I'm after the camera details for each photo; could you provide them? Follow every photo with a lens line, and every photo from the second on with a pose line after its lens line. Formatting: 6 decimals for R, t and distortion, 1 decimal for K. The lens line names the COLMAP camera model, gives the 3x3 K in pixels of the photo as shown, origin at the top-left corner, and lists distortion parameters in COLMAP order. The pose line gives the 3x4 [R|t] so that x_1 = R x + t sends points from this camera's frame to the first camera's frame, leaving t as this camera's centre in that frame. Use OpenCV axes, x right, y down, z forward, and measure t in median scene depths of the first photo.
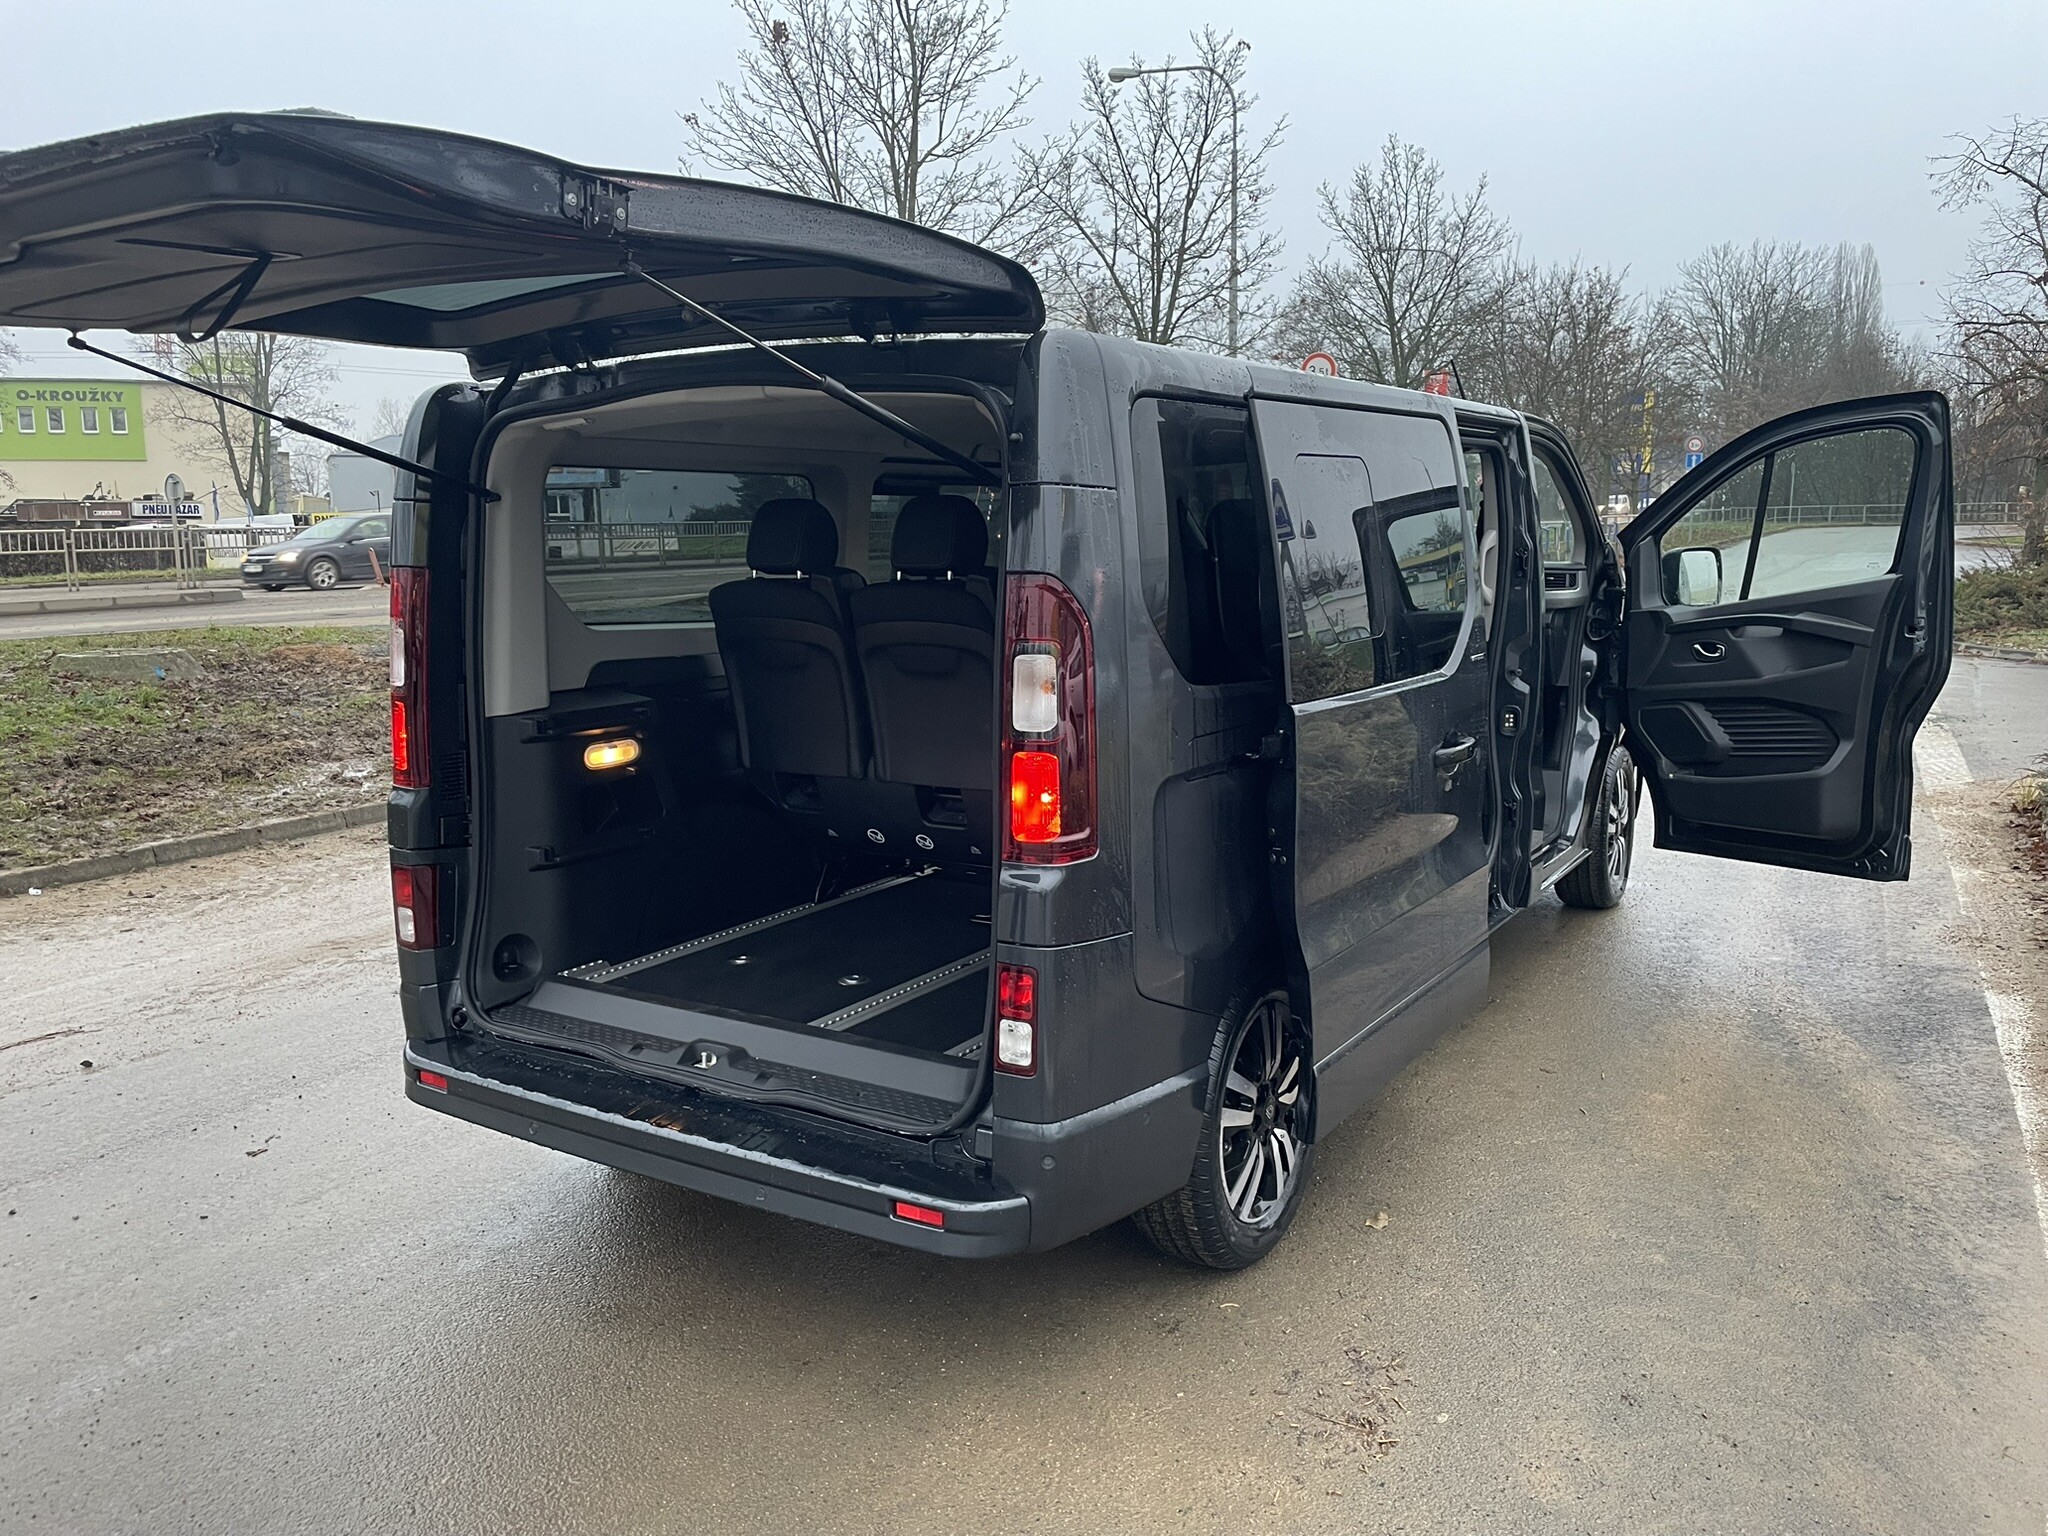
lens RADIAL K [[1557.2, 0, 1006.3], [0, 1557.2, 758.1], [0, 0, 1]] dist [0.074586, -0.093455]
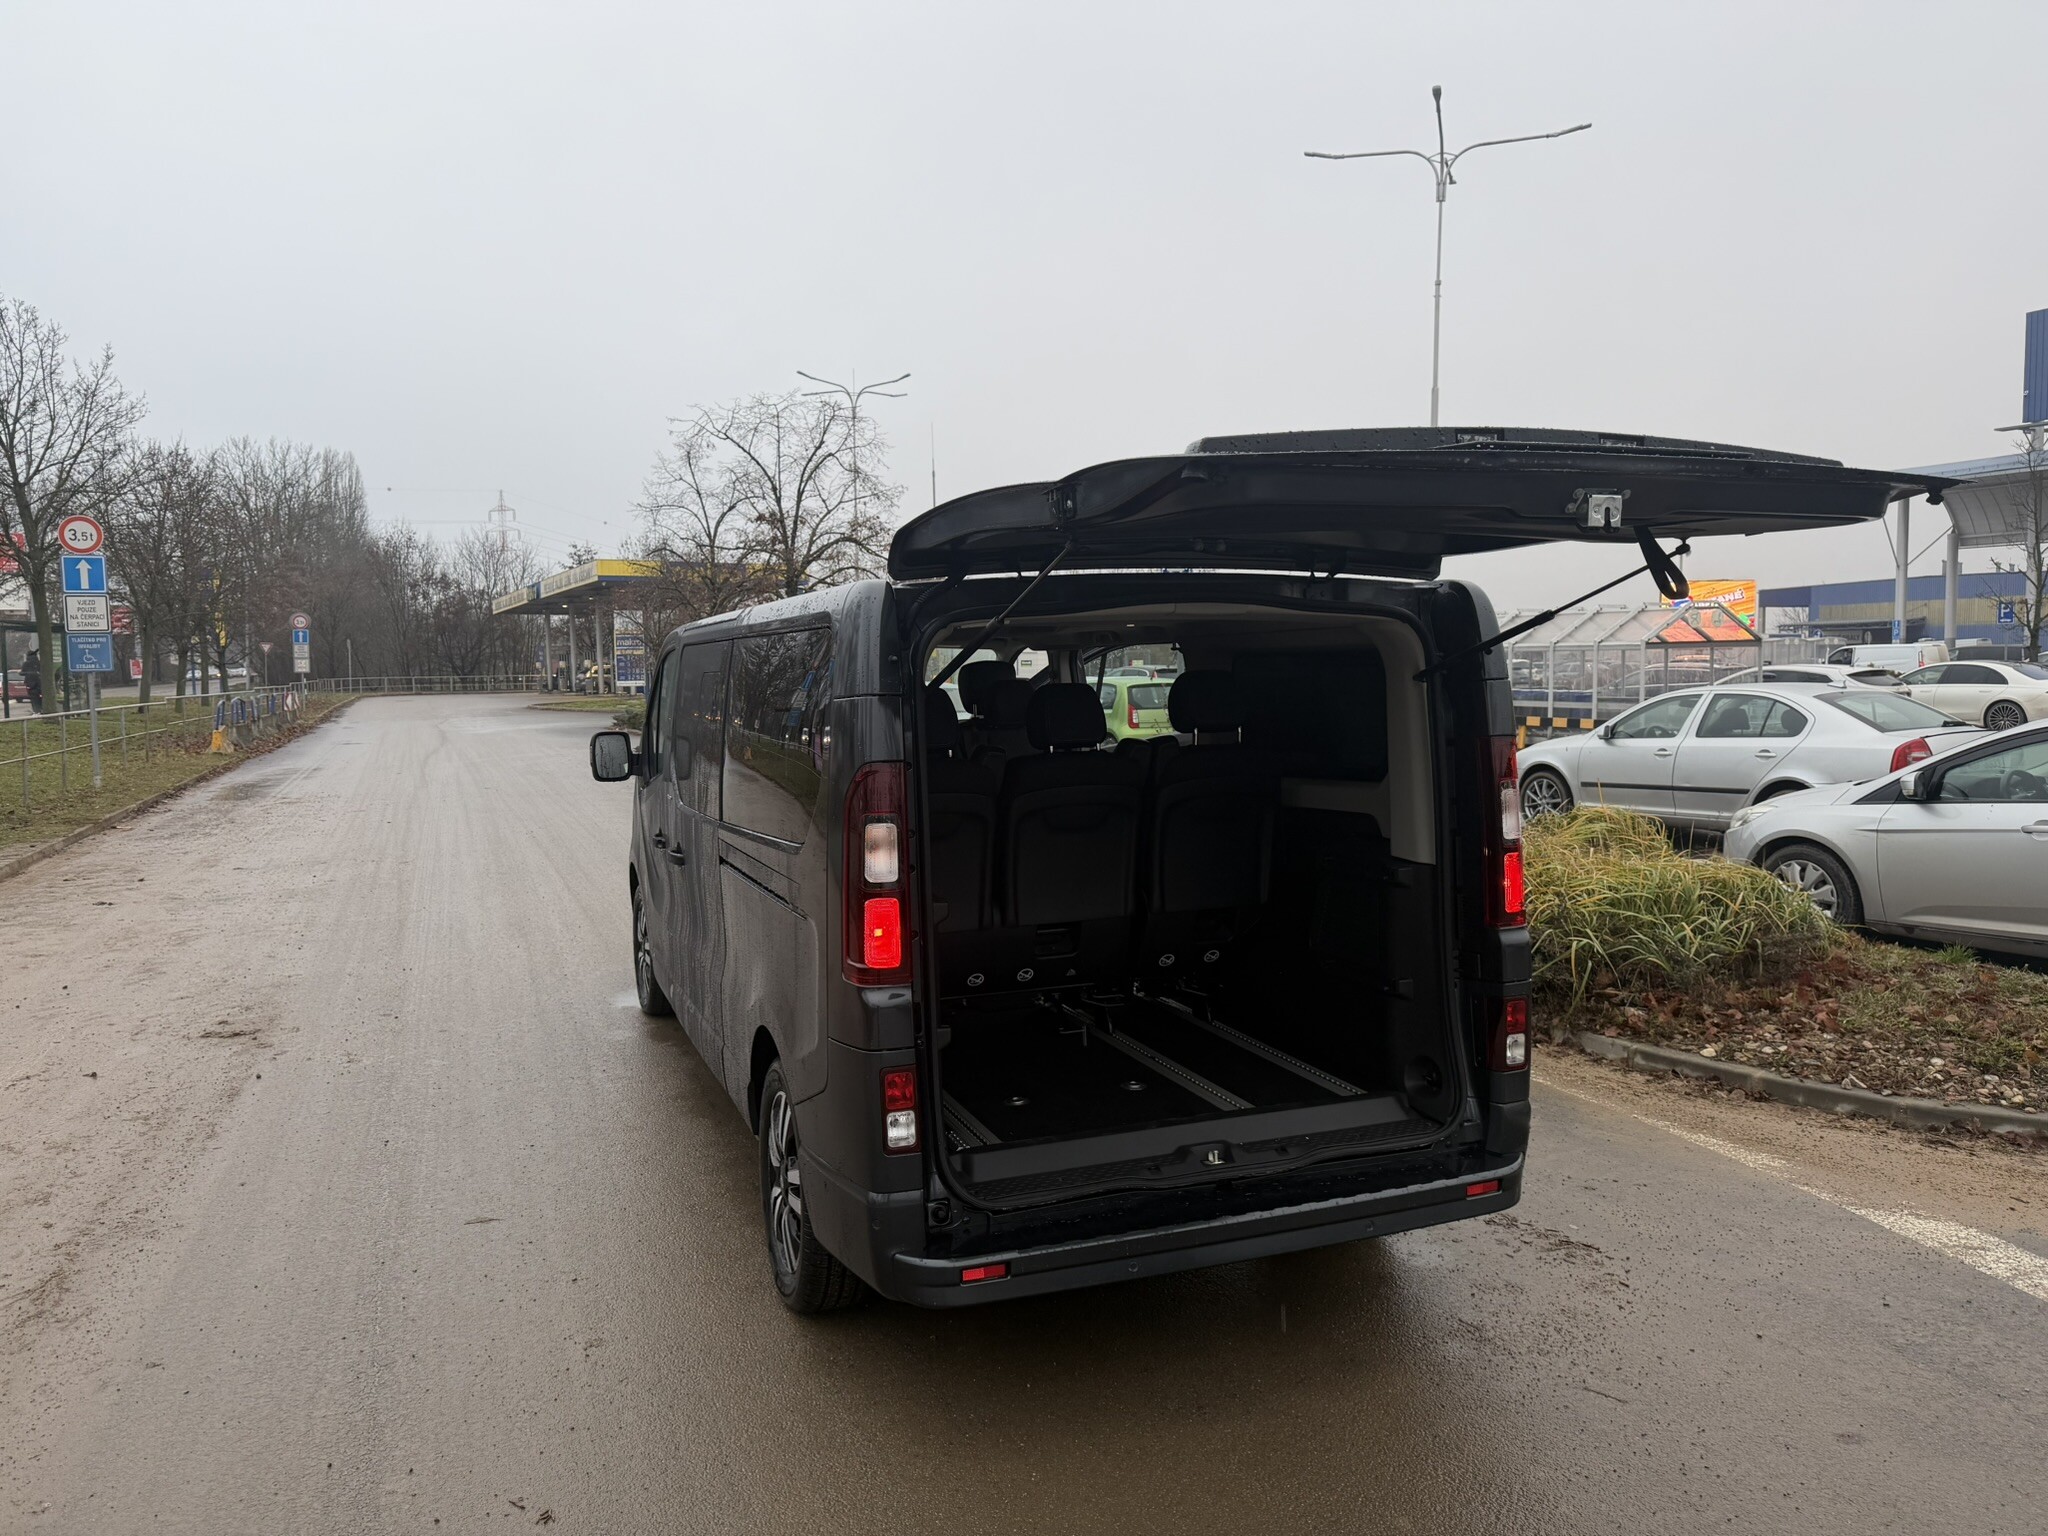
lens RADIAL K [[1438.8, 0, 1012.8], [0, 1438.8, 764.8], [0, 0, 1]] dist [0.047973, -0.002077]
pose [[0.590471, -0.052710, 0.805336, -0.730844], [0.131055, 0.990883, -0.031235, -0.055689], [-0.796347, 0.123987, 0.591995, 0.280834]]
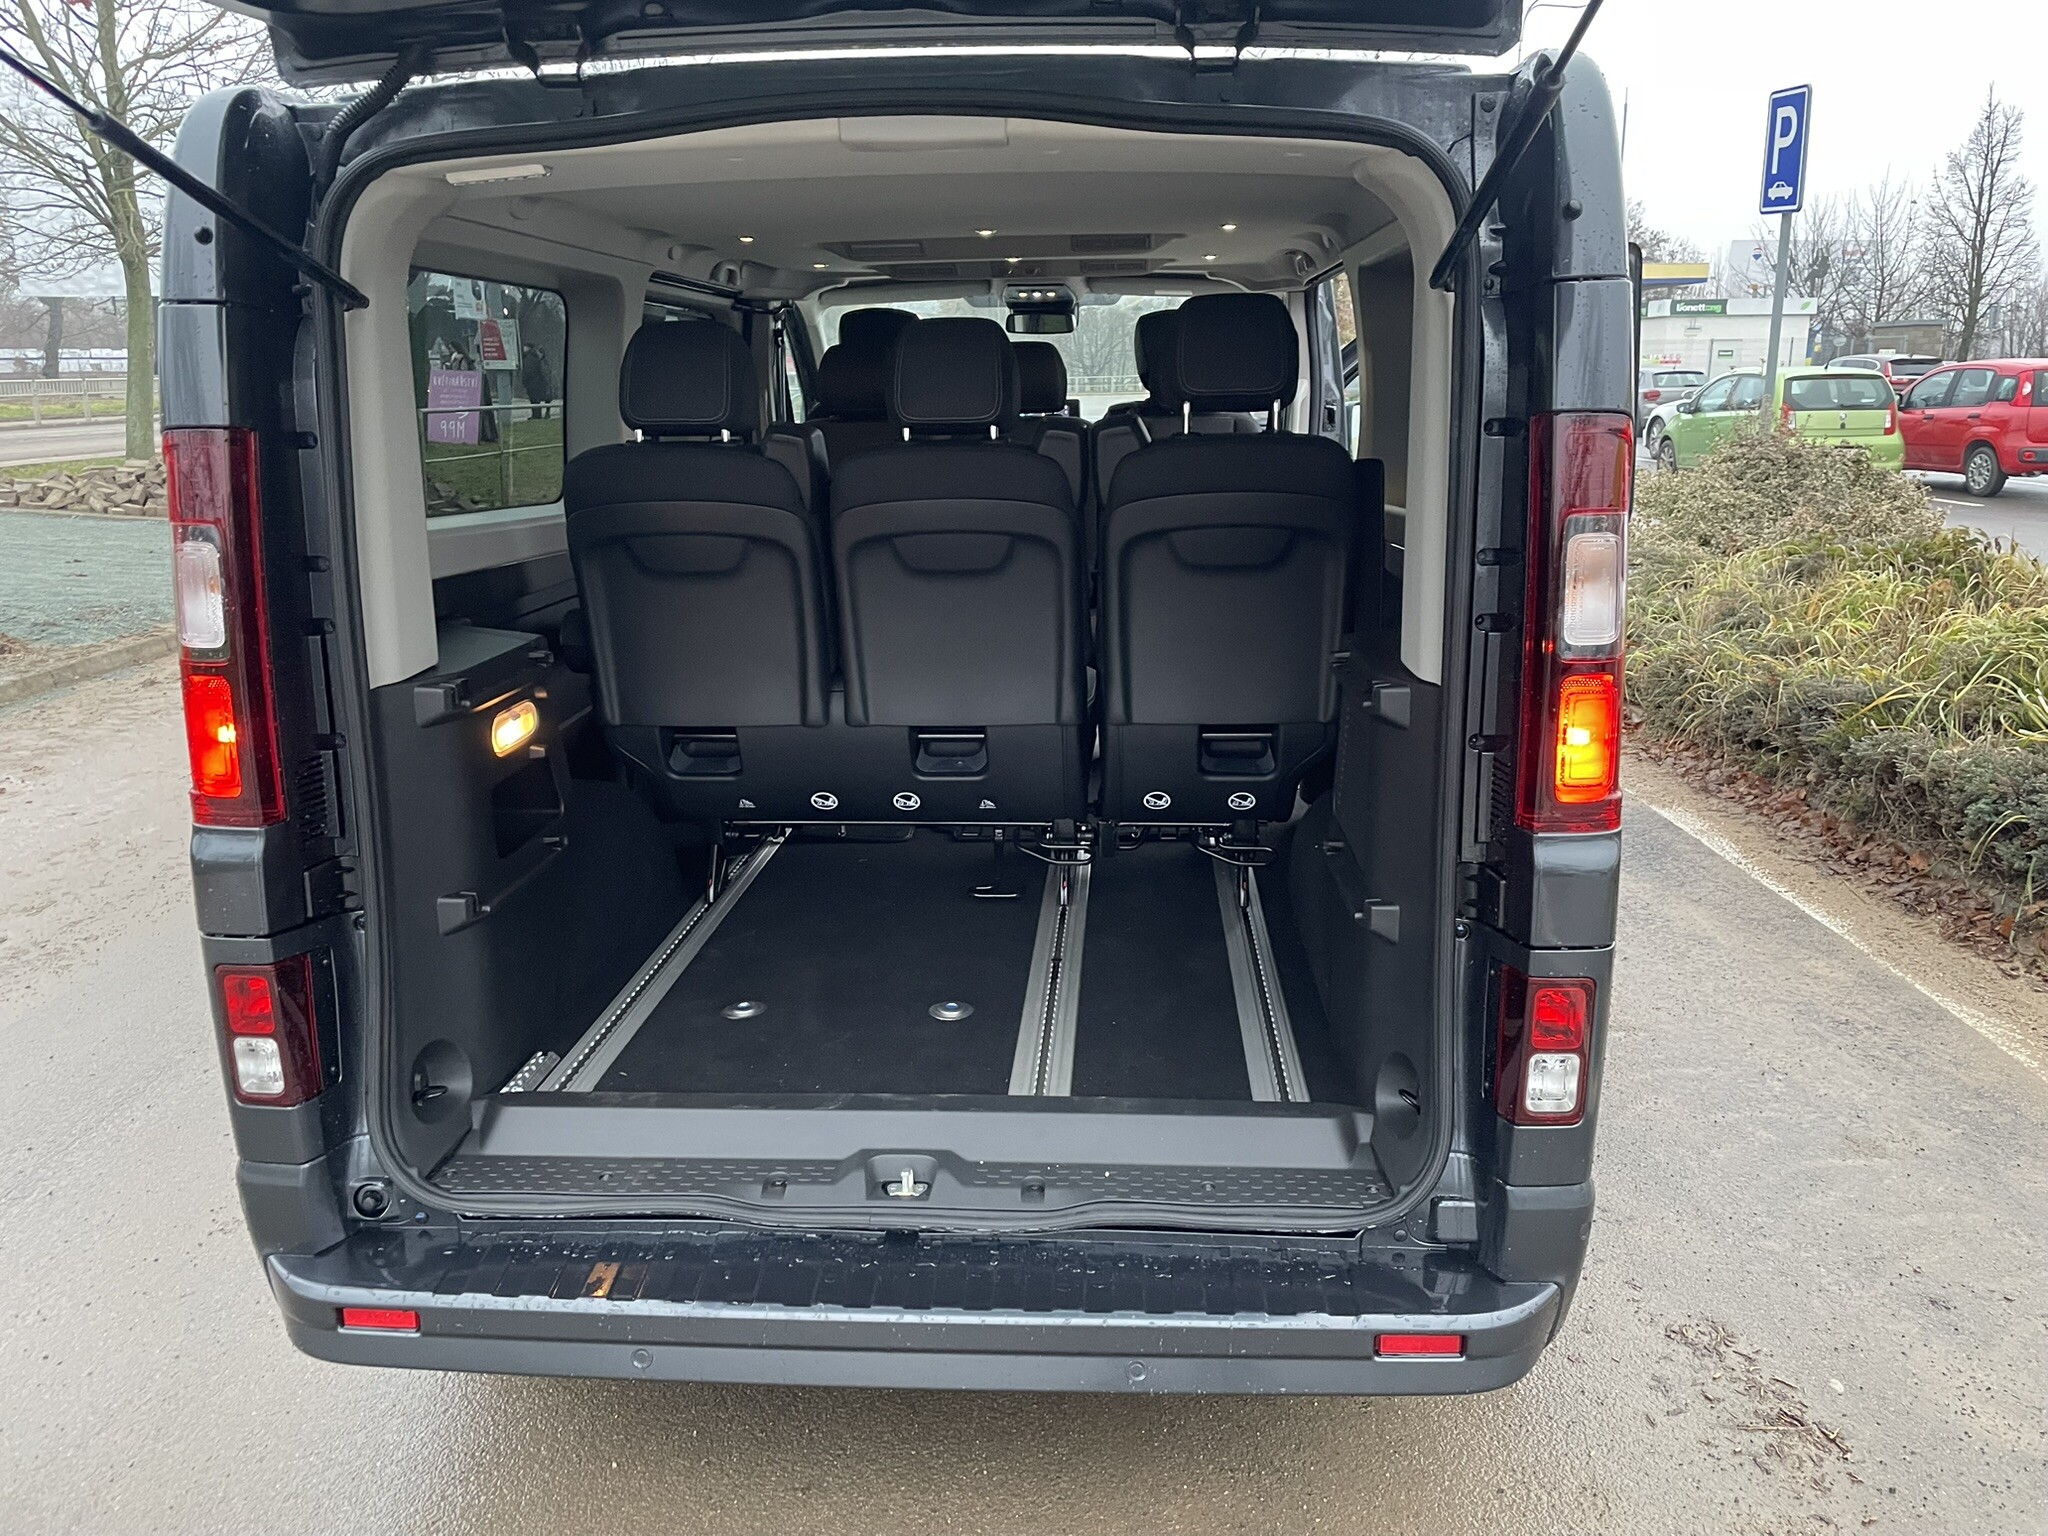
lens RADIAL K [[1557.2, 0, 1006.3], [0, 1557.2, 758.1], [0, 0, 1]] dist [0.074586, -0.093455]
pose [[0.875165, -0.115783, 0.469766, -0.283102], [0.076783, 0.991876, 0.101422, -0.029802], [-0.477693, -0.052691, 0.876946, 0.264935]]
